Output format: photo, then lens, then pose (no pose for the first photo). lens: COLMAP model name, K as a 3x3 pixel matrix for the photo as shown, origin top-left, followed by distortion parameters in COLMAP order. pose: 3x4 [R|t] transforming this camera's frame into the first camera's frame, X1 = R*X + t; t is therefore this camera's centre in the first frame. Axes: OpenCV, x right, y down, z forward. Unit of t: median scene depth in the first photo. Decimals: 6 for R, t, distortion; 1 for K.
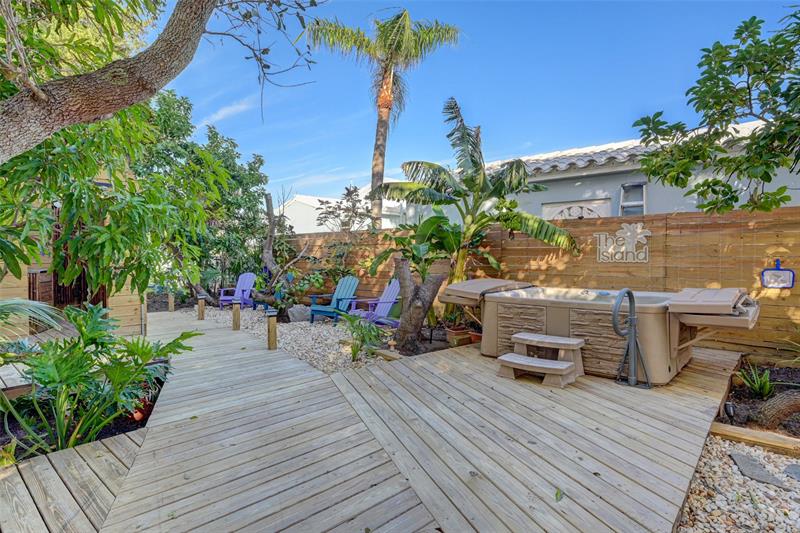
lens RADIAL K [[436.1, 0, 398.4], [0, 436.1, 265.1], [0, 0, 1]] dist [-0.004343, -0.000390]
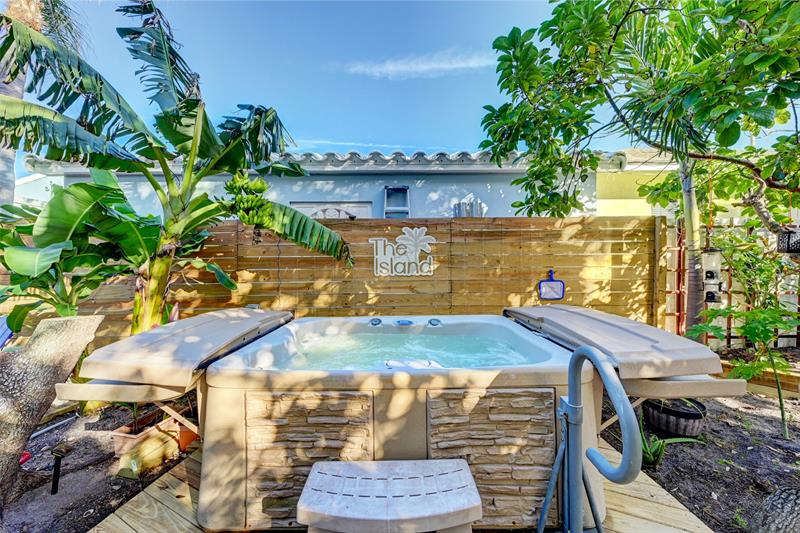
lens RADIAL K [[321.7, 0, 399.3], [0, 321.7, 268.9], [0, 0, 1]] dist [-0.001390, -0.000101]
pose [[0.748226, -0.010811, 0.663356, 0.109128], [0.020661, 0.999762, -0.007011, -0.013945], [-0.663122, 0.018952, 0.748271, 0.534760]]
